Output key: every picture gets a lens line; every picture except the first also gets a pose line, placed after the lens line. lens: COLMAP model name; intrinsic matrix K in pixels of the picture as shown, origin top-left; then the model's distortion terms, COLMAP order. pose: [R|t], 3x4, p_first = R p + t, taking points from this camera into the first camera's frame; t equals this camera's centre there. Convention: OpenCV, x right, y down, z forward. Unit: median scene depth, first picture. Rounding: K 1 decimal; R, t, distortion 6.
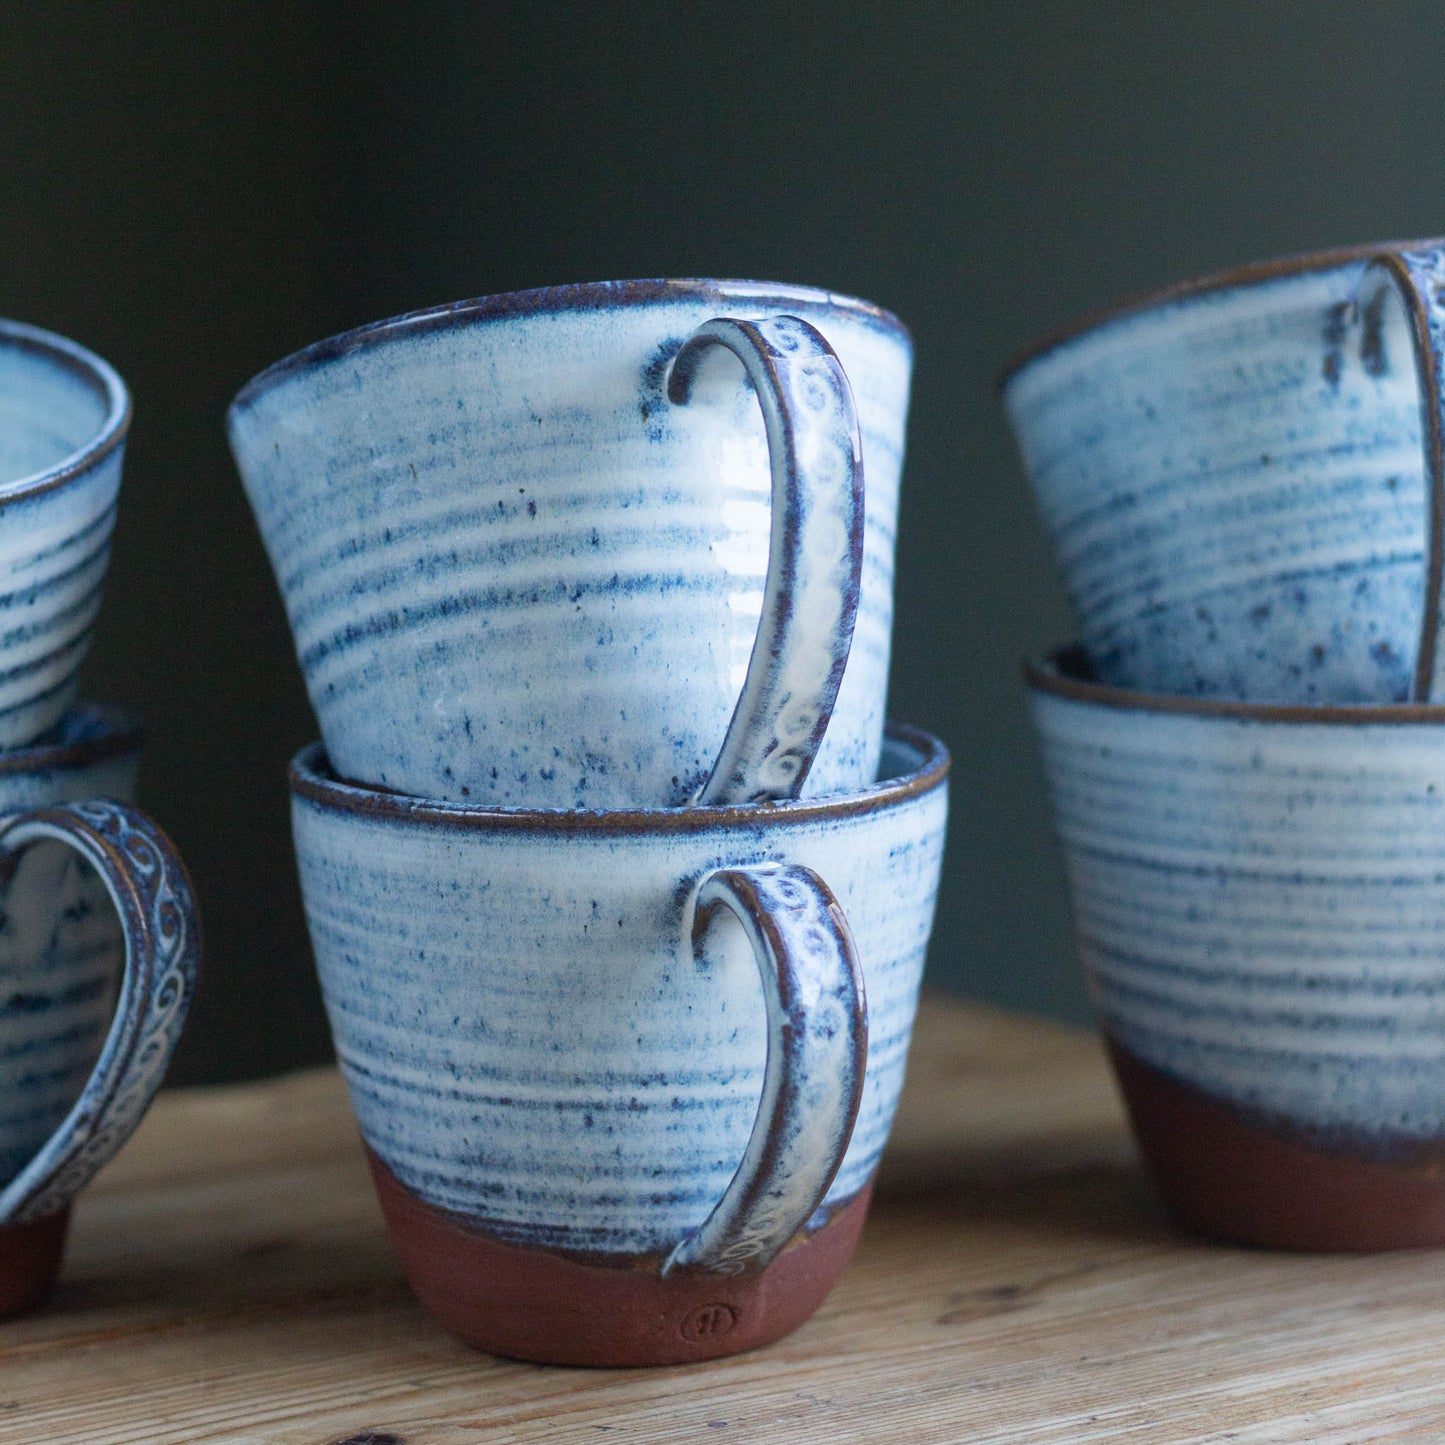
lens RADIAL K [[5091.0, 0, 722.5], [0, 5091.0, 722.5], [0, 0, 1]] dist [-0.182749, 0.335578]
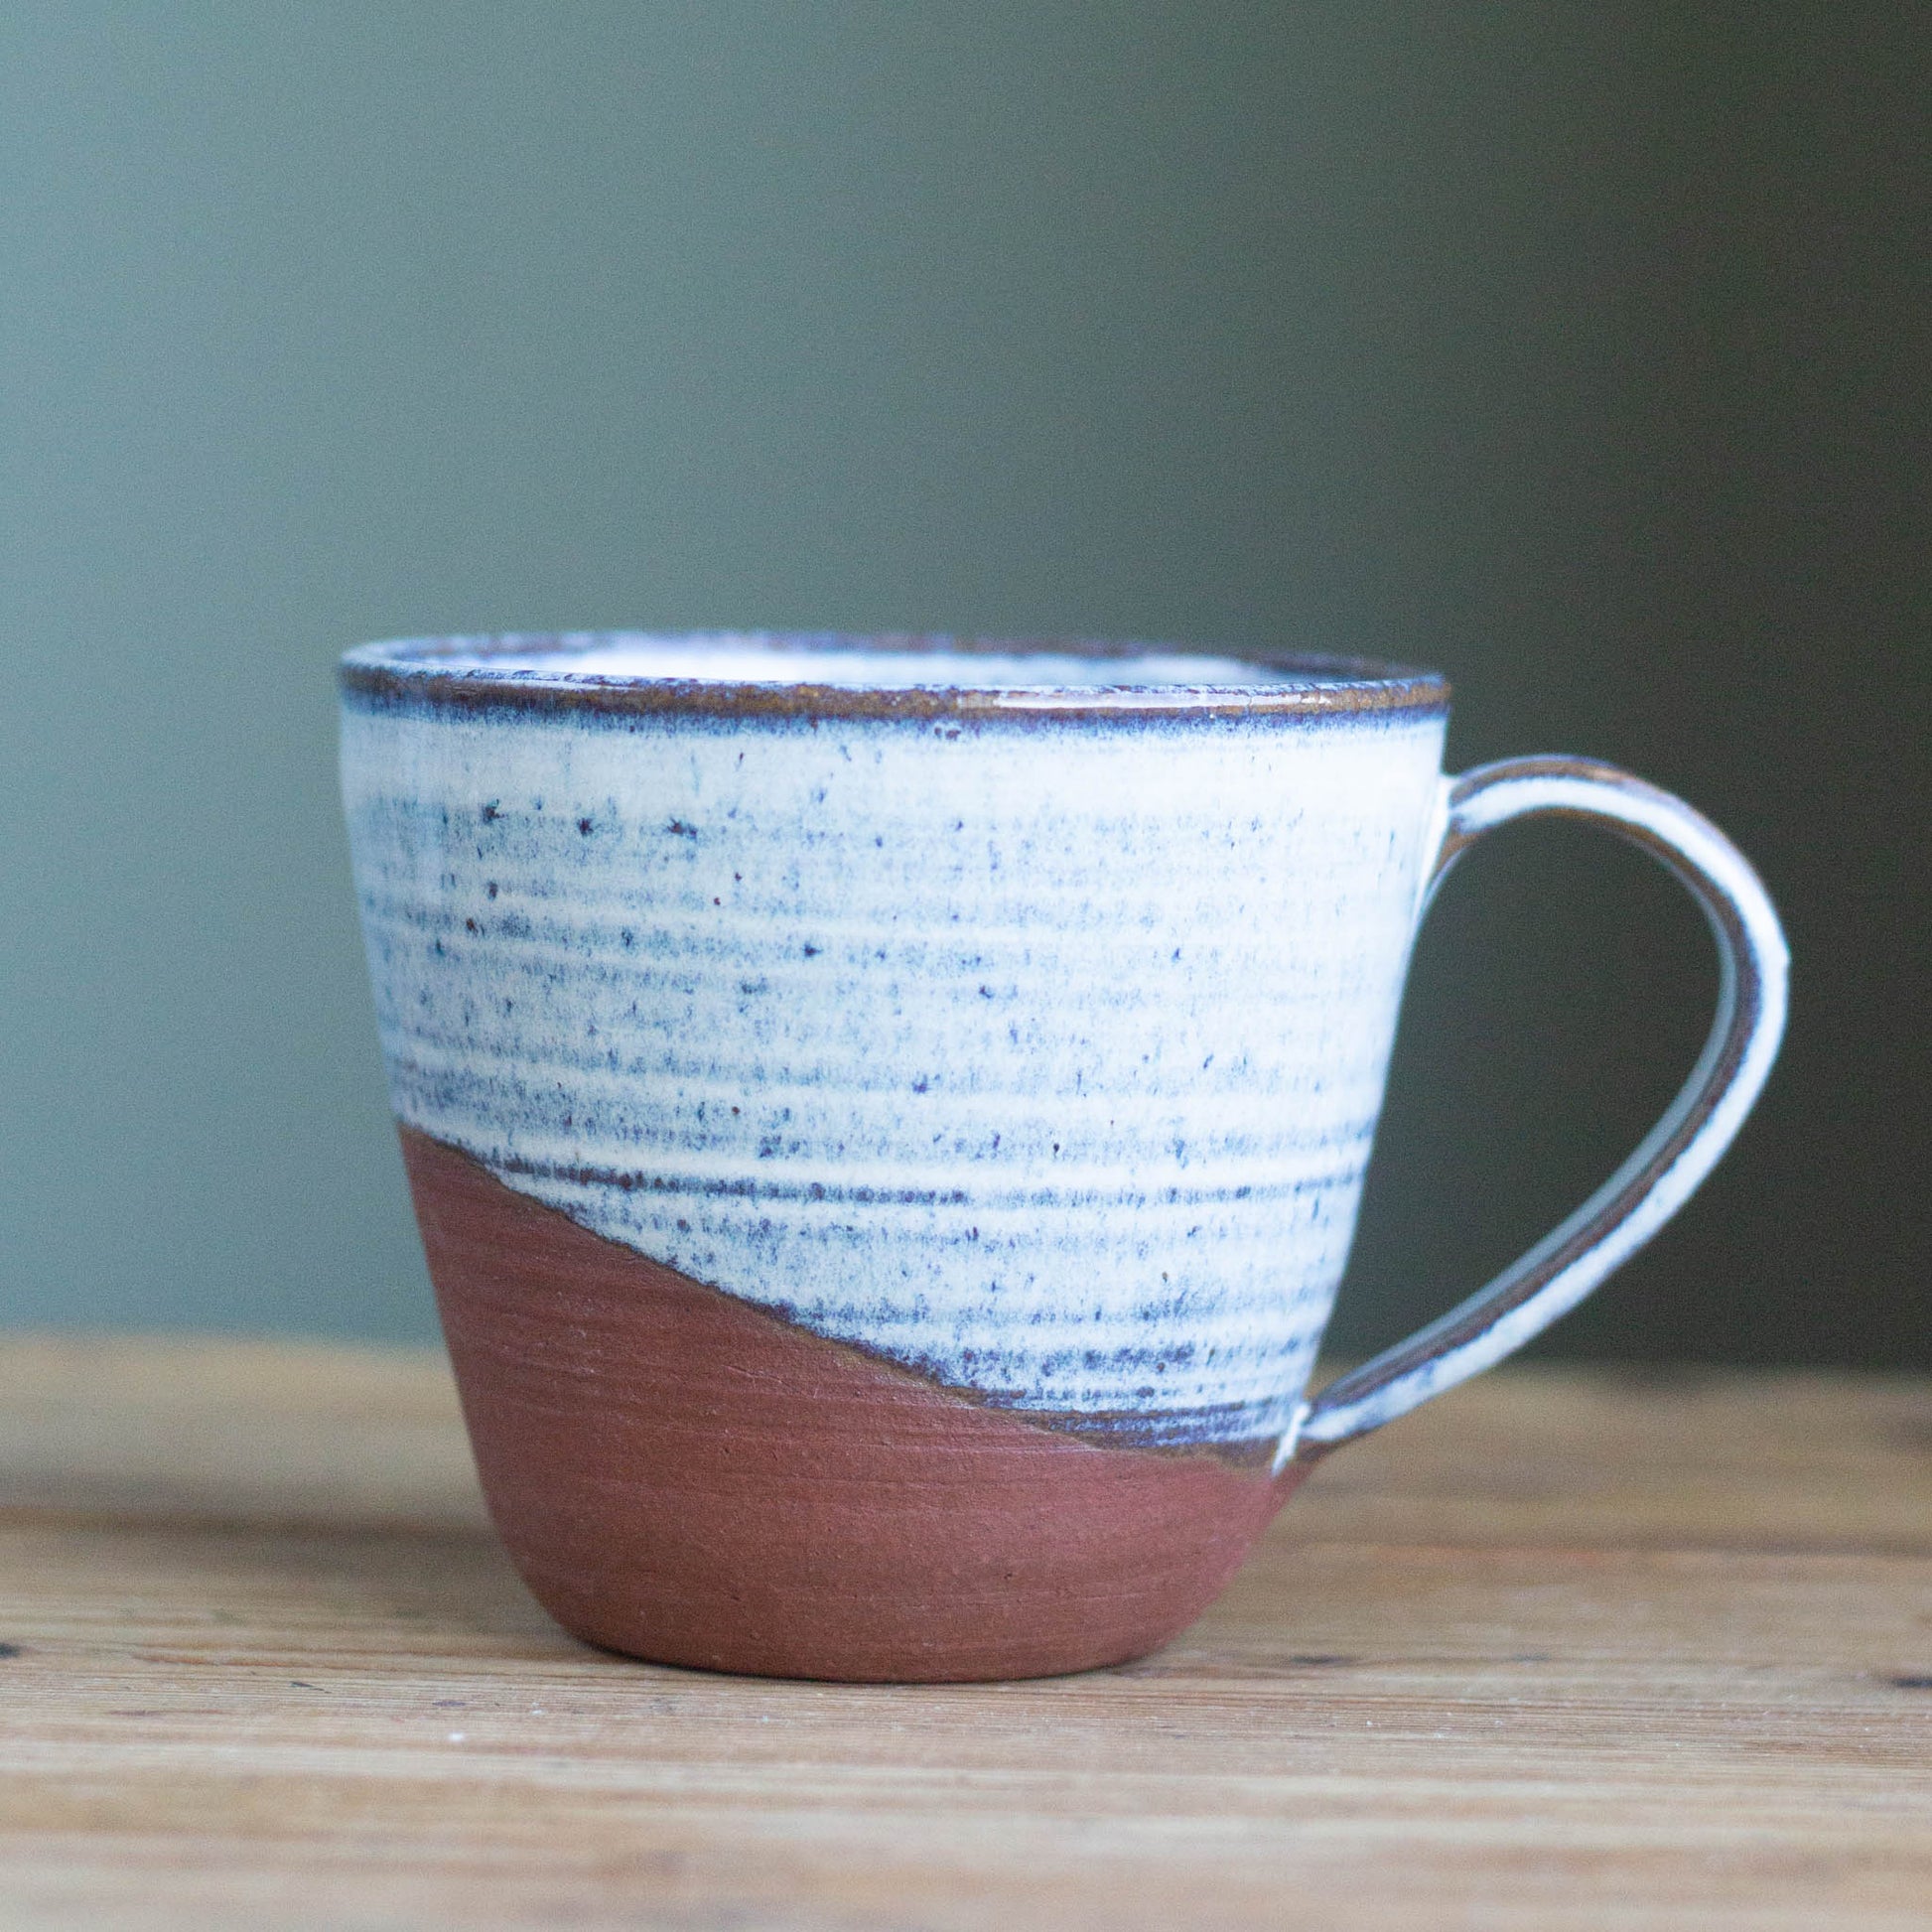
lens RADIAL K [[7696.1, 0, 966.0], [0, 7696.1, 966.0], [0, 0, 1]] dist [-0.127699, -1.656070]
pose [[0.383440, -0.054256, 0.921971, -0.891634], [0.119621, 0.992782, 0.008673, 0.036458], [-0.915786, 0.106961, 0.387162, 0.678609]]
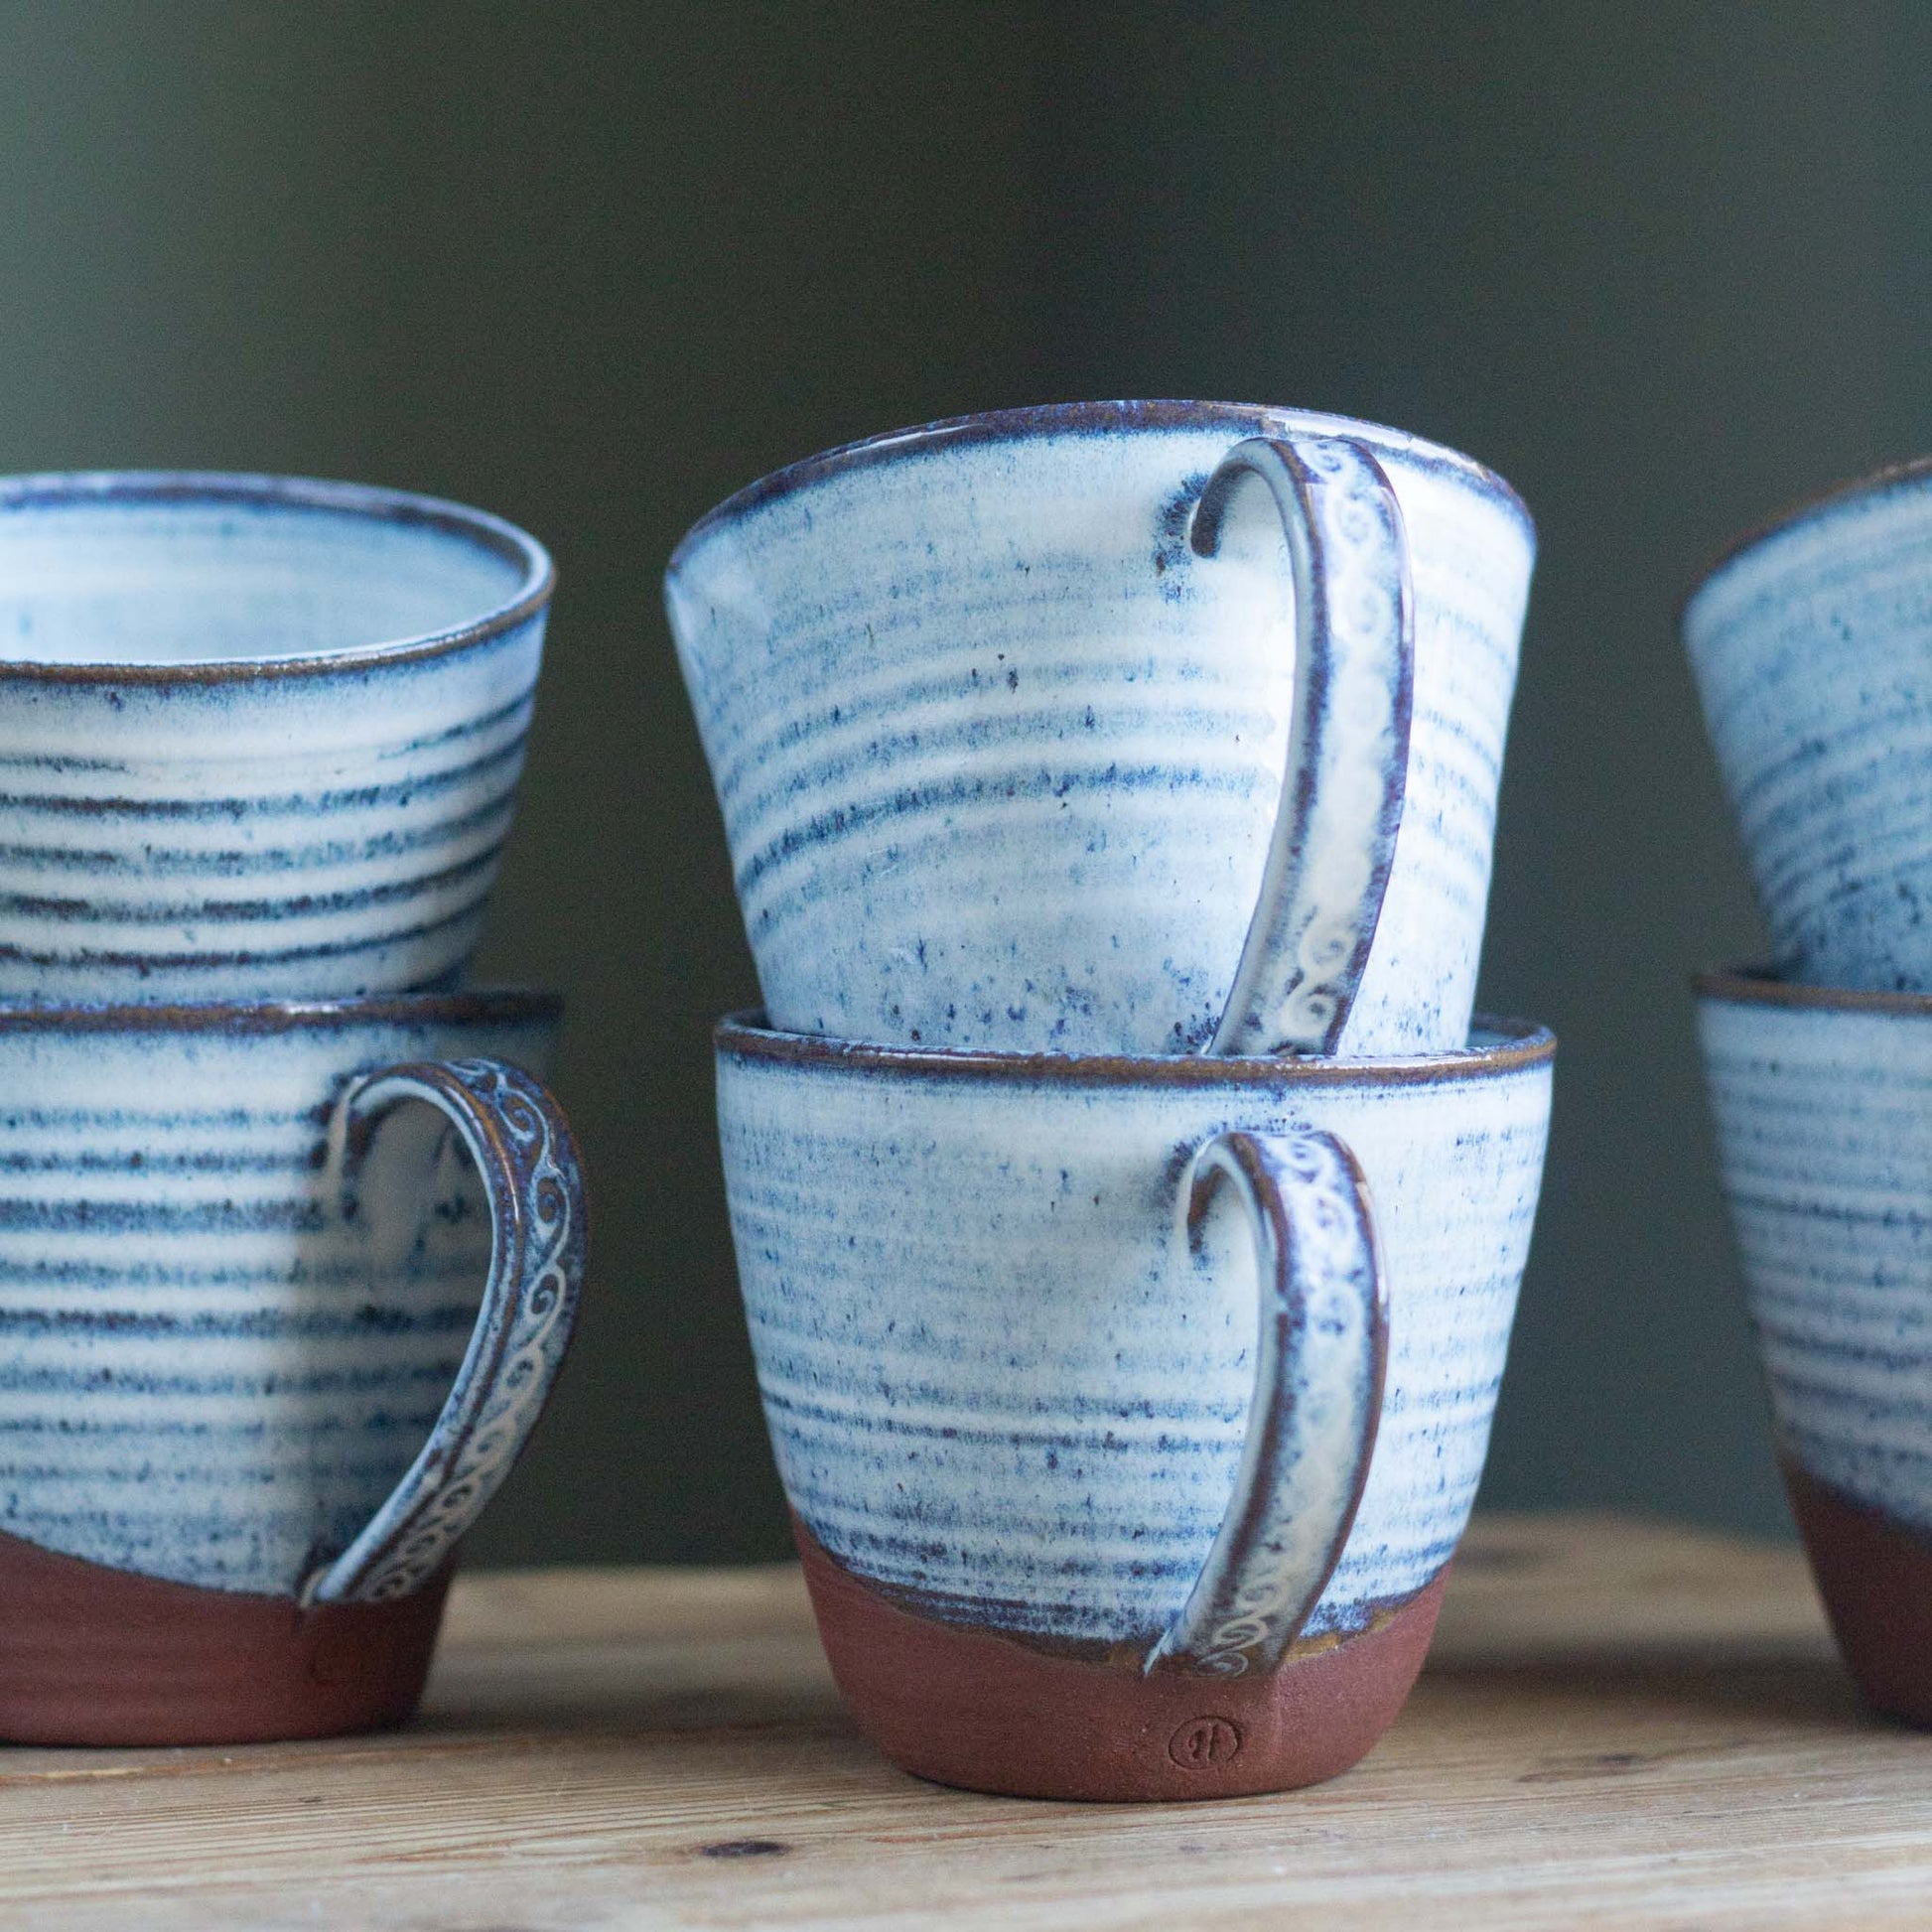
lens RADIAL K [[6806.8, 0, 966.0], [0, 6806.8, 966.0], [0, 0, 1]] dist [-0.182749, 0.335578]
pose [[0.991644, 0.033778, -0.124504, 0.088270], [-0.045769, 0.994449, -0.094743, 0.102505], [0.120613, 0.099649, 0.987685, -0.042687]]
